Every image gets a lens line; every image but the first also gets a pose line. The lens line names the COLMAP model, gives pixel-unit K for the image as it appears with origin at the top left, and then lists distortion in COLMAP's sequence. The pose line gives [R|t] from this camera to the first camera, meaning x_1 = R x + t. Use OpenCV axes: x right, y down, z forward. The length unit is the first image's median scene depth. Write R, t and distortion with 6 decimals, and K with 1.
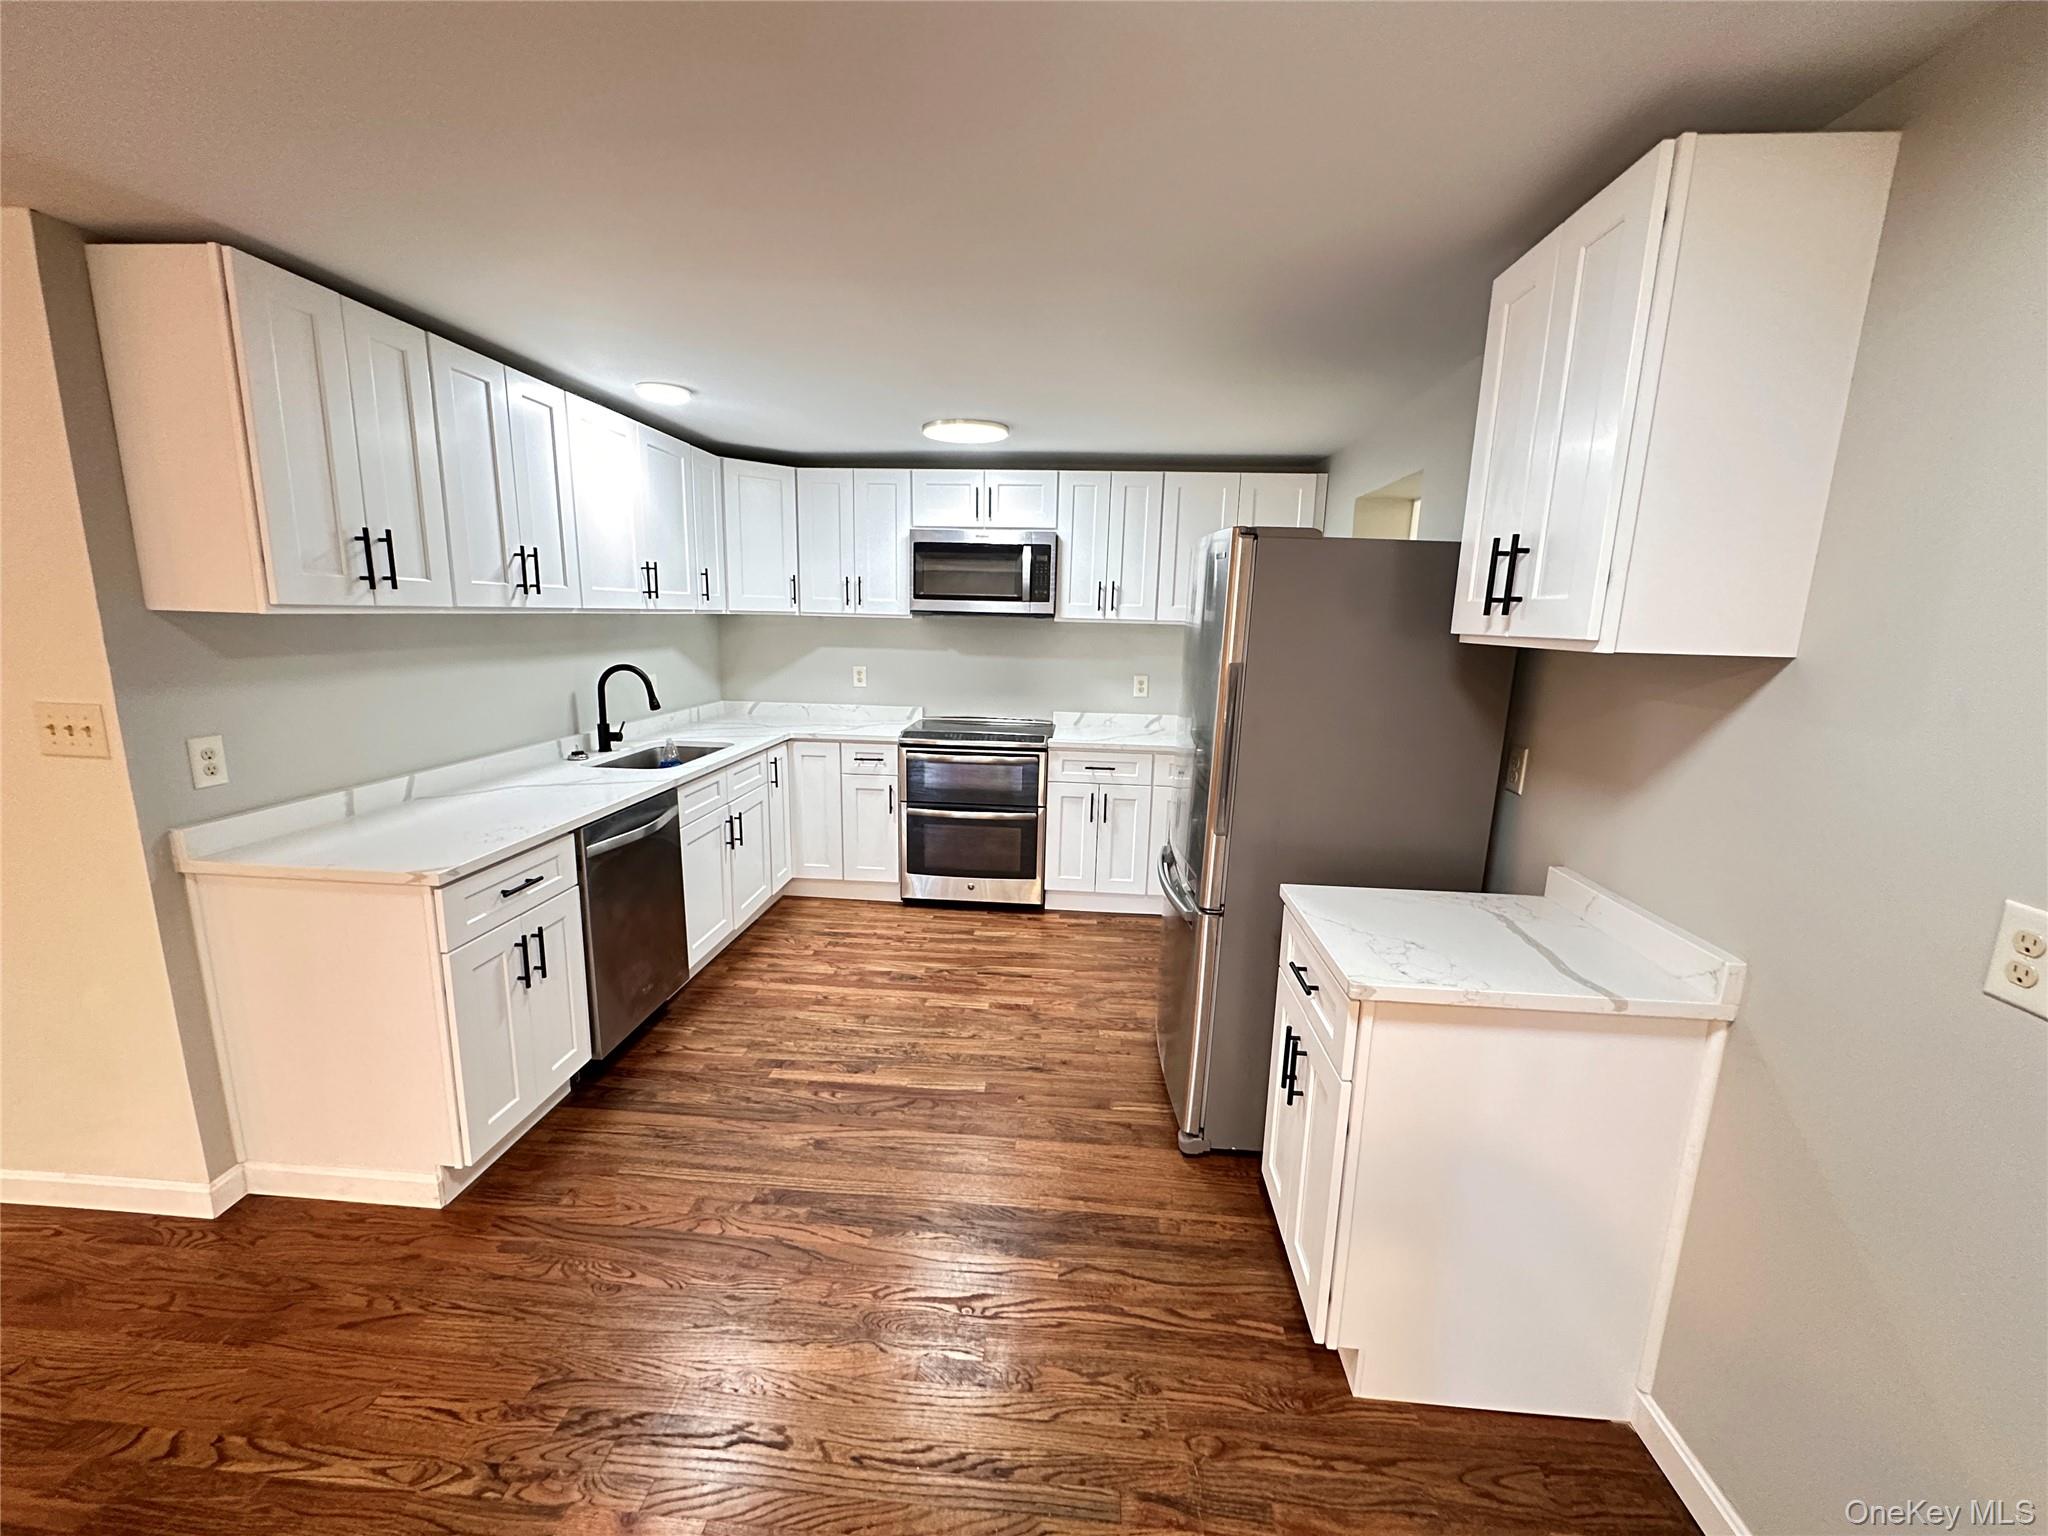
lens RADIAL K [[817.6, 0, 1024.0], [0, 817.6, 768.0], [0, 0, 1]] dist [-0.001152, -0.000197]
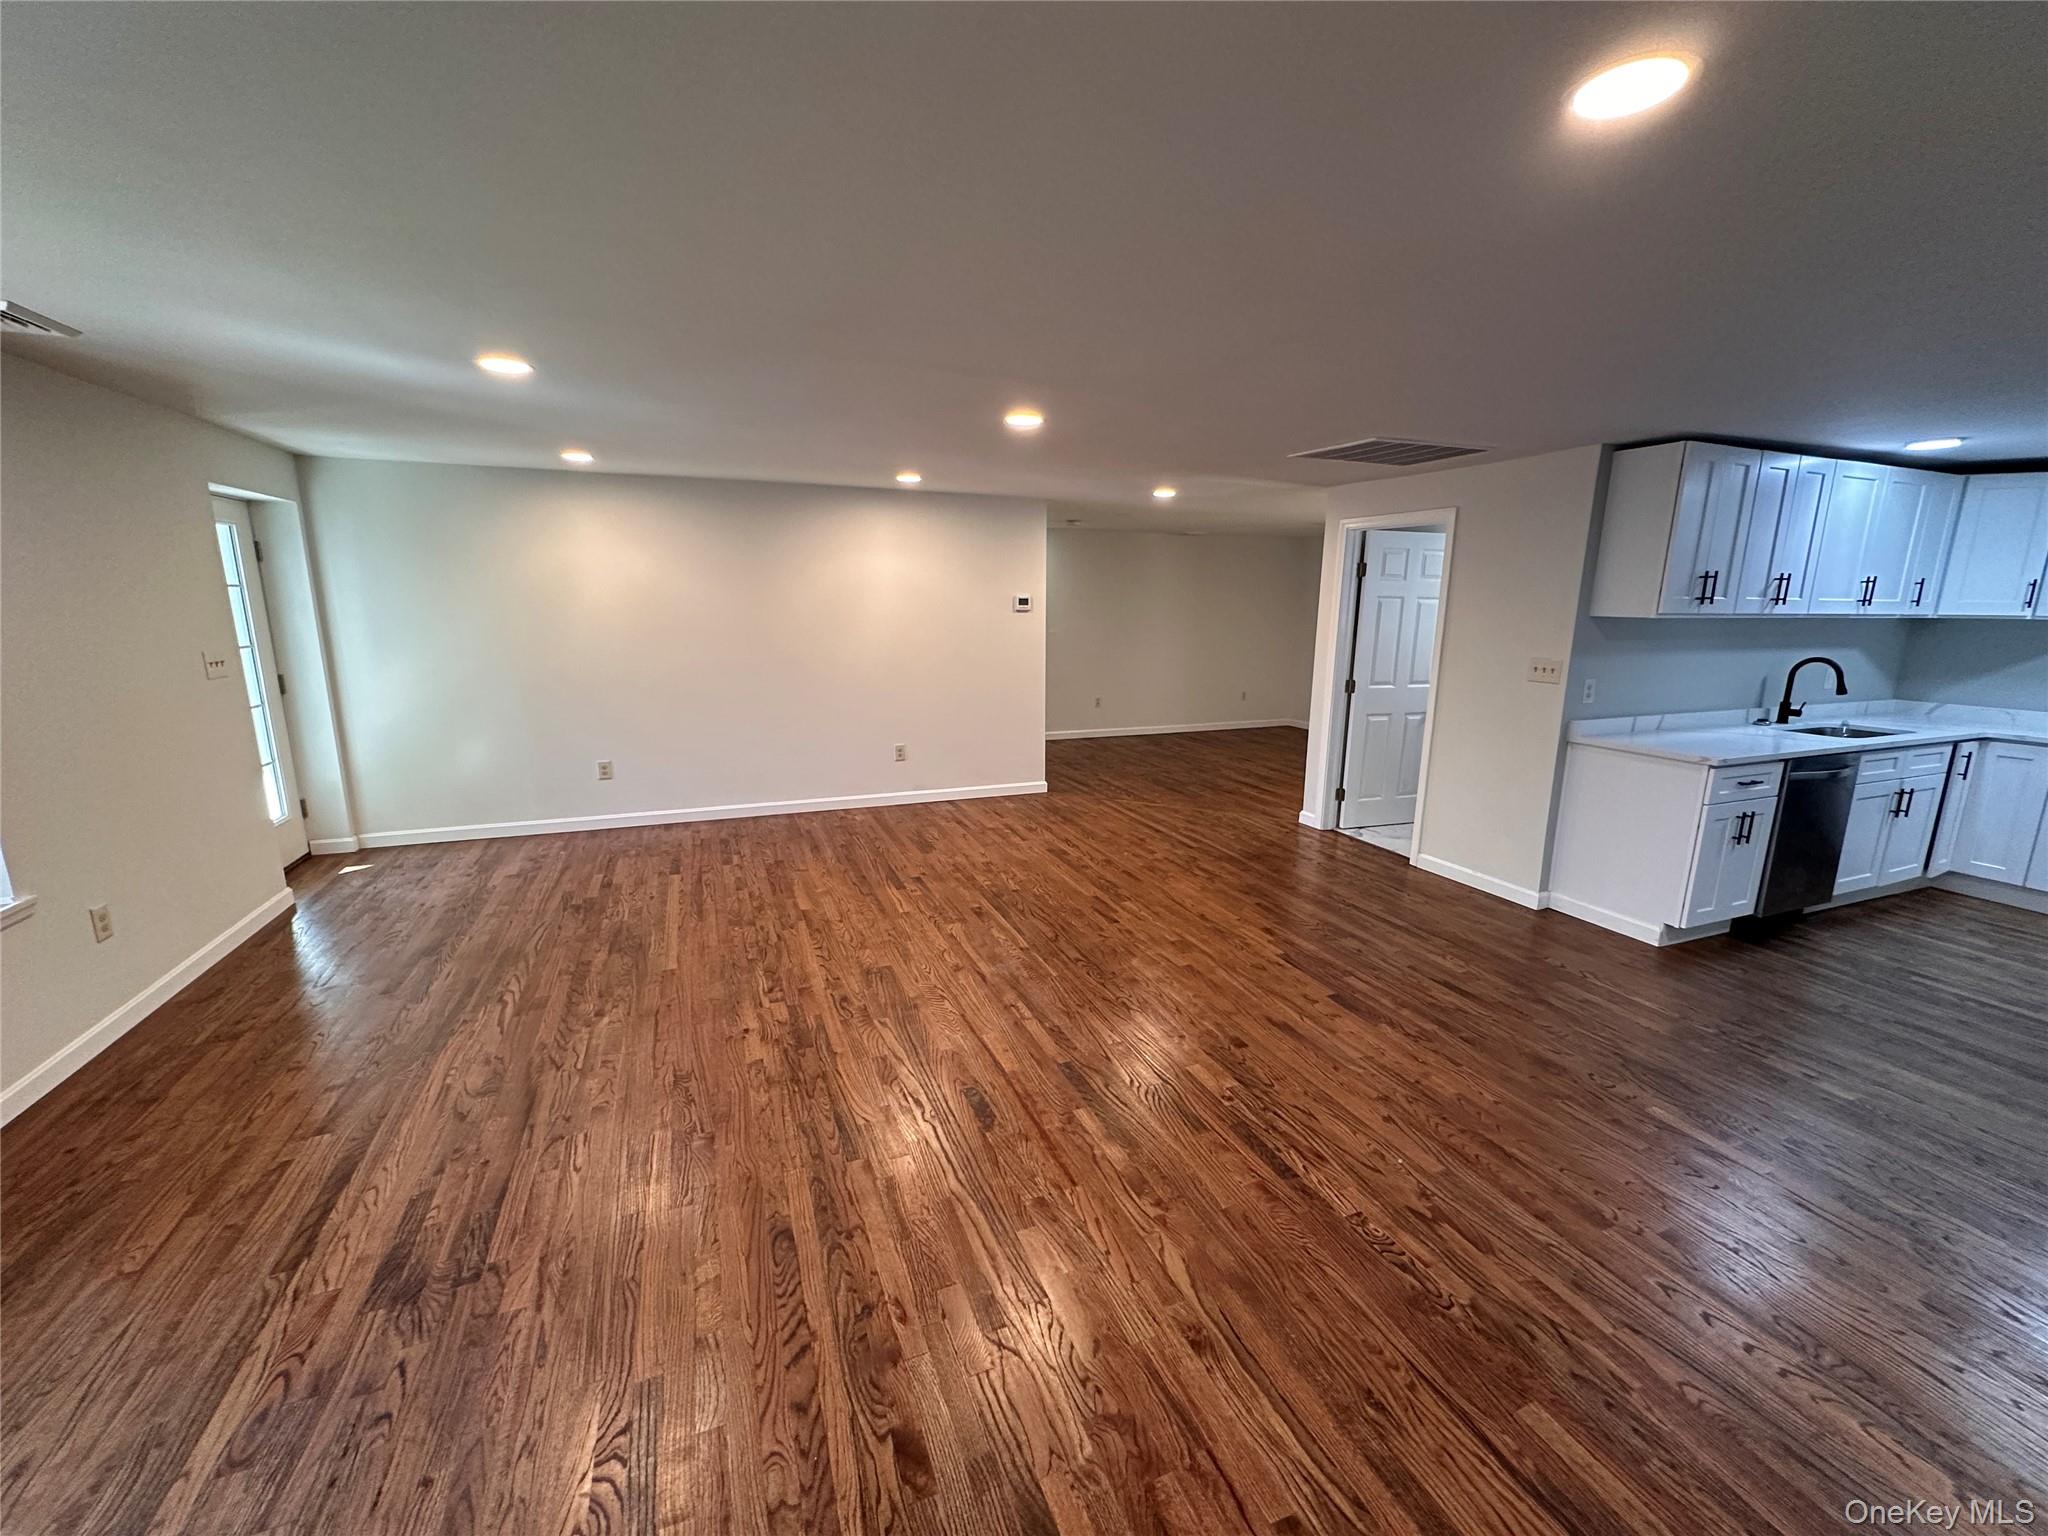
lens RADIAL K [[820.5, 0, 1024.0], [0, 820.5, 768.0], [0, 0, 1]] dist [0.001007, -0.000074]
pose [[0.440251, 0.164164, -0.882740, 0.208246], [-0.167051, 0.980954, 0.099115, 0.204853], [0.882198, 0.103827, 0.459289, -1.109974]]
